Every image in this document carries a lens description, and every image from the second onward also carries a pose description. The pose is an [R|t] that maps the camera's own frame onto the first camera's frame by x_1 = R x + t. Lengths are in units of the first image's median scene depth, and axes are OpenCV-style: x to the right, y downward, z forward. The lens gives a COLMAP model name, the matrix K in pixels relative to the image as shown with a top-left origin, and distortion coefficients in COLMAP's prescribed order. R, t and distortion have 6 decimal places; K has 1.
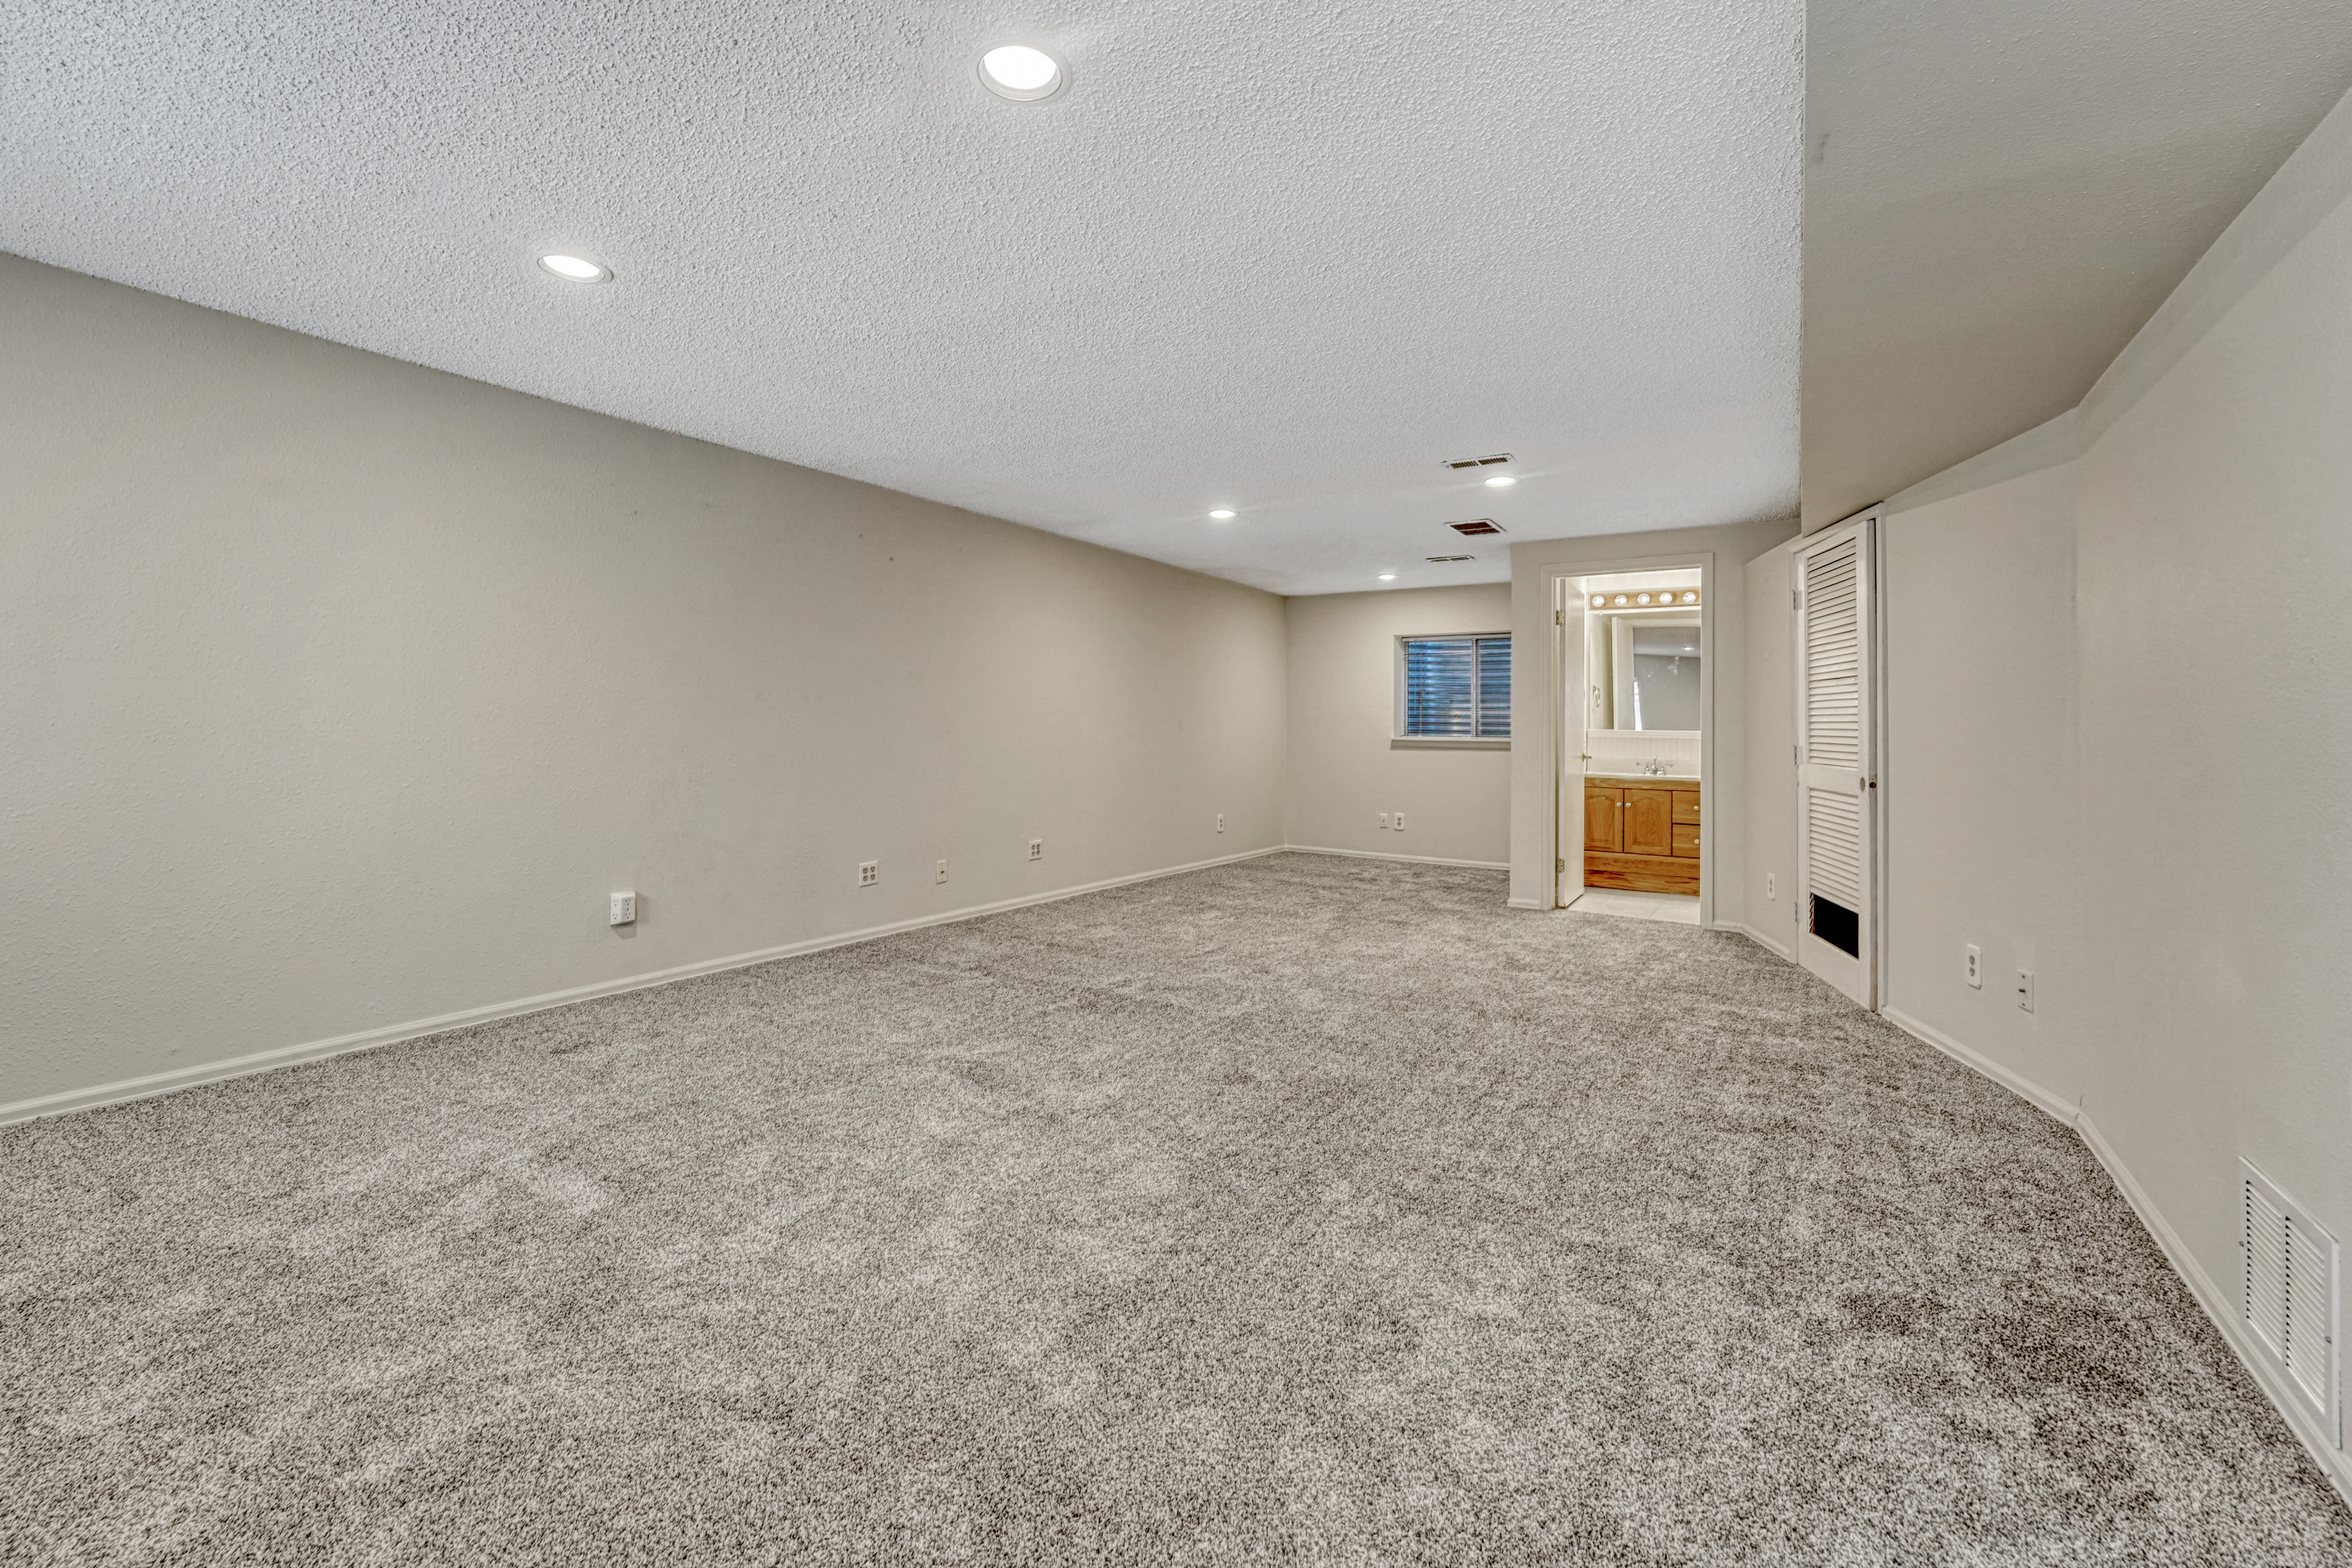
lens RADIAL K [[990.6, 0, 1166.4], [0, 990.6, 719.7], [0, 0, 1]] dist [-0.015901, -0.000157]
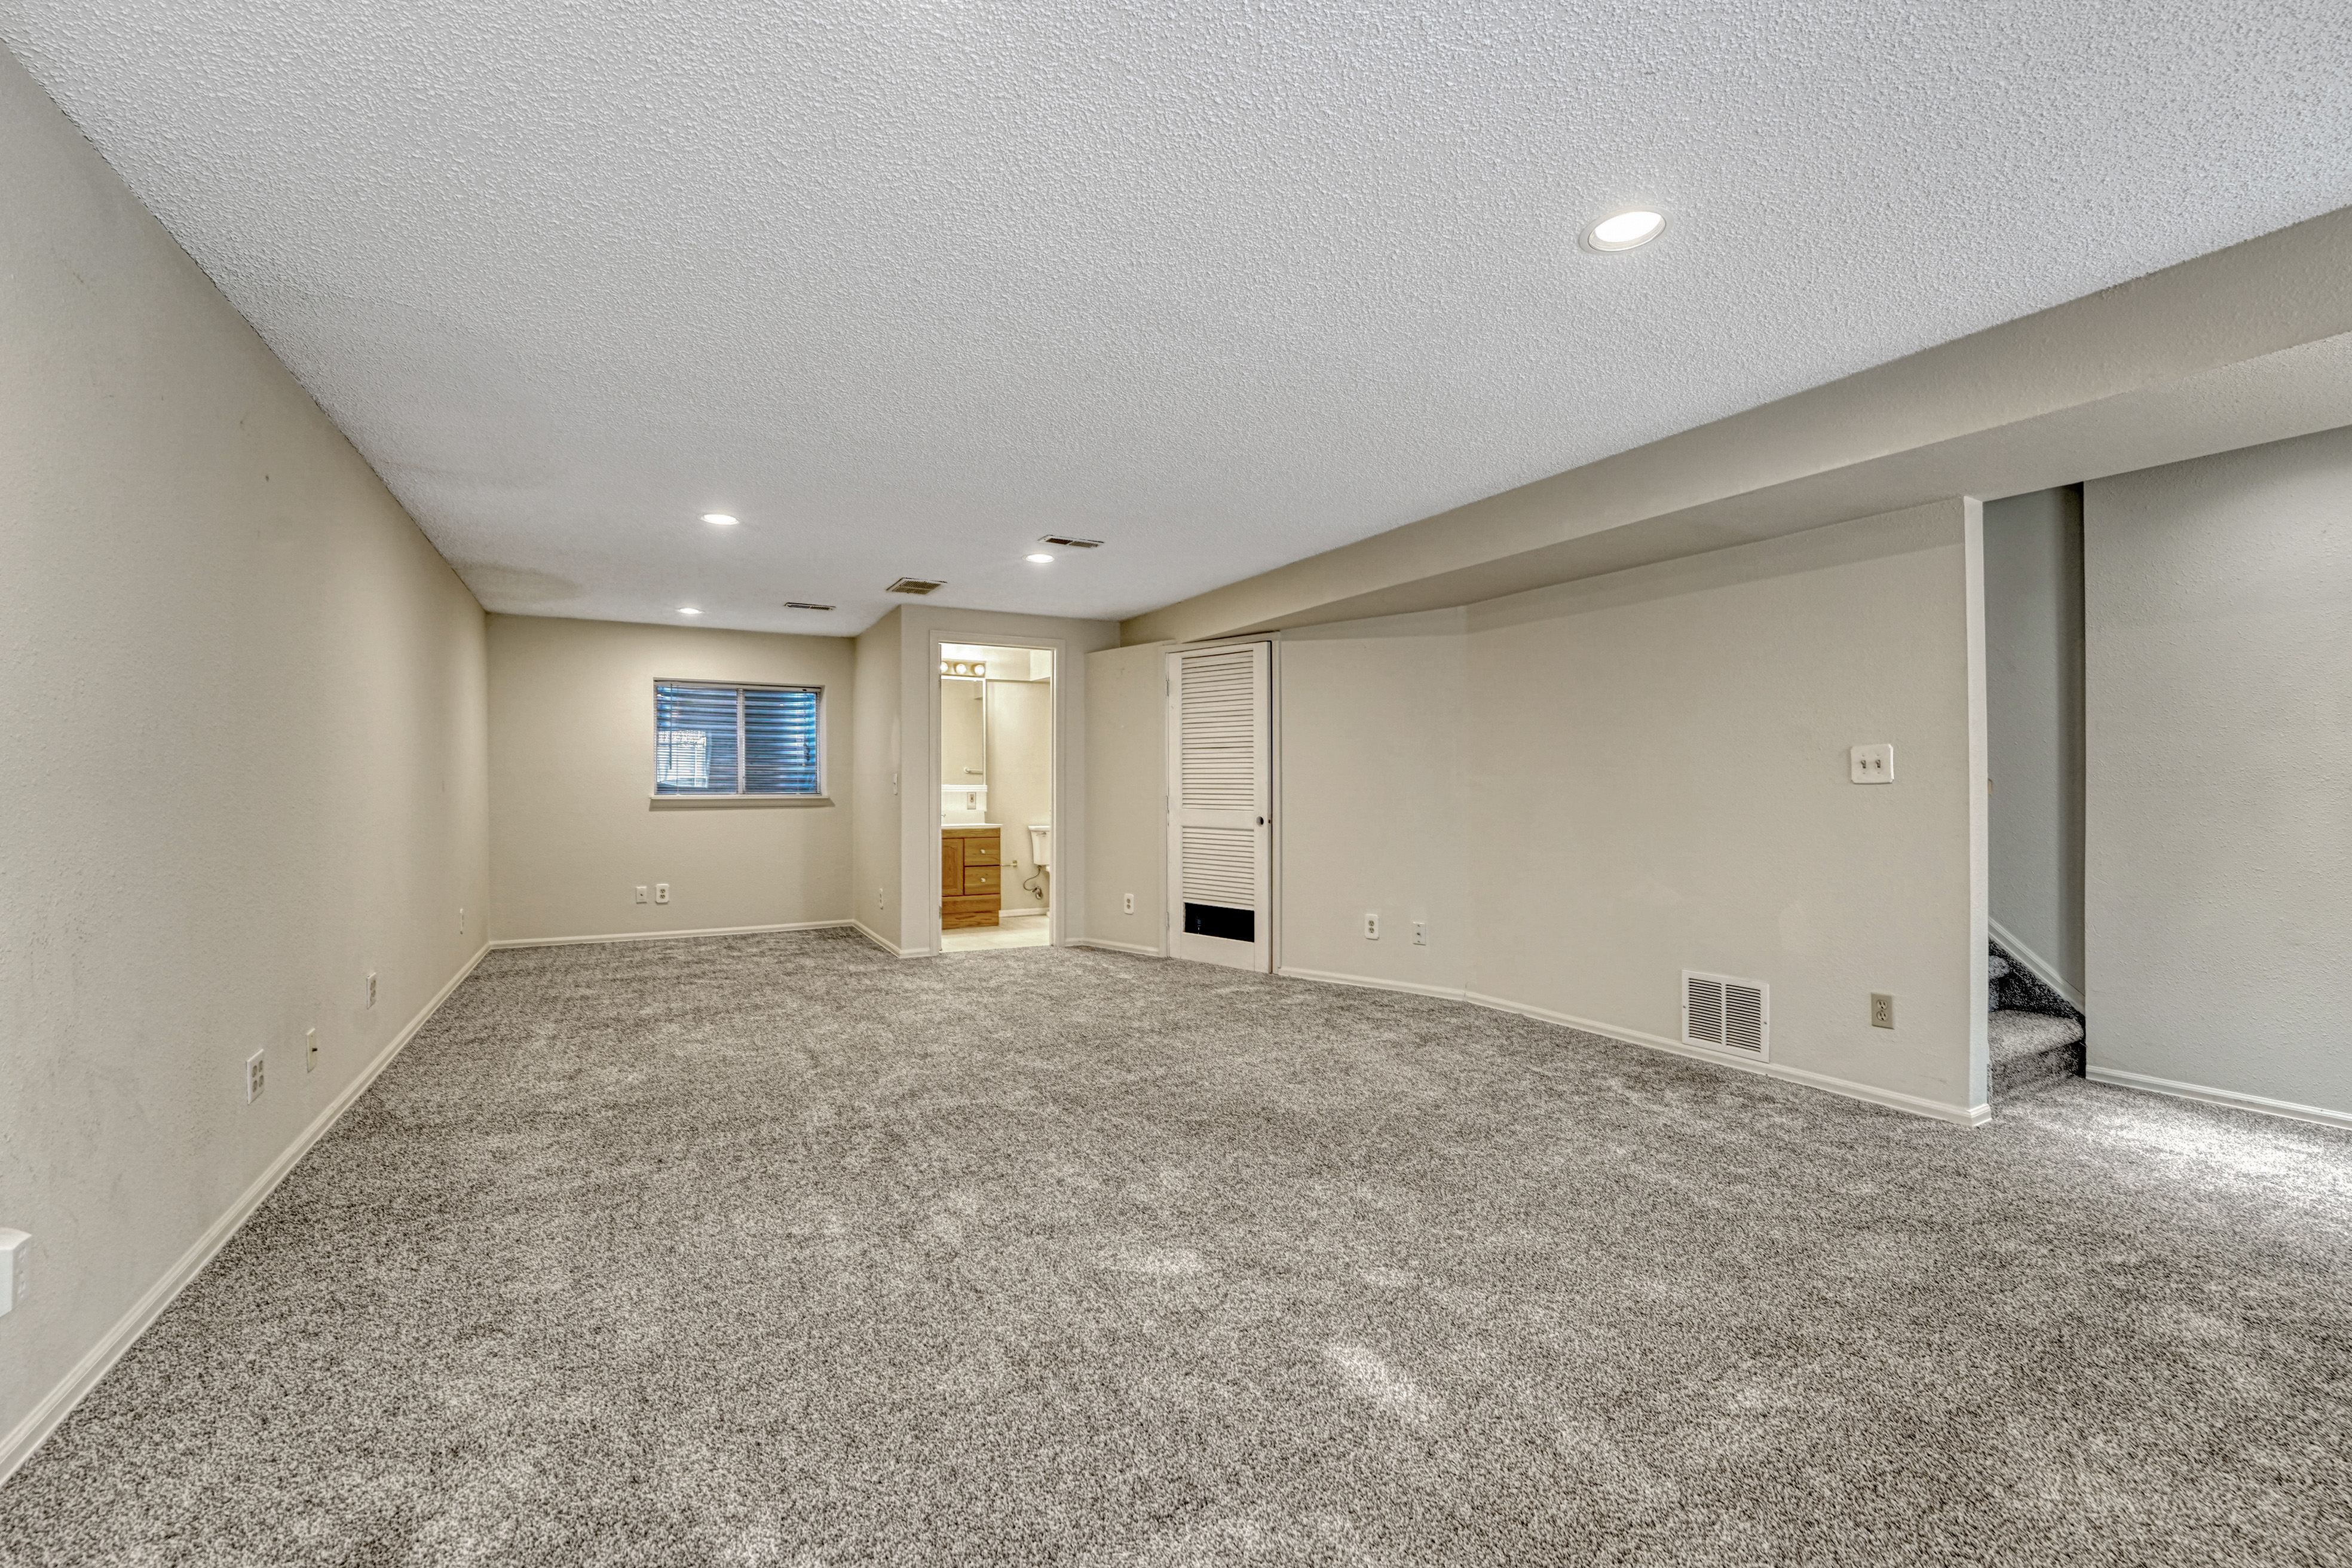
lens RADIAL K [[991.0, 0, 1177.8], [0, 991.0, 779.8], [0, 0, 1]] dist [-0.011119, 0.000347]
pose [[0.472984, -0.003724, 0.881063, -0.599529], [-0.002040, 0.999984, 0.005322, -0.003283], [-0.881069, -0.004315, 0.472968, 0.375814]]
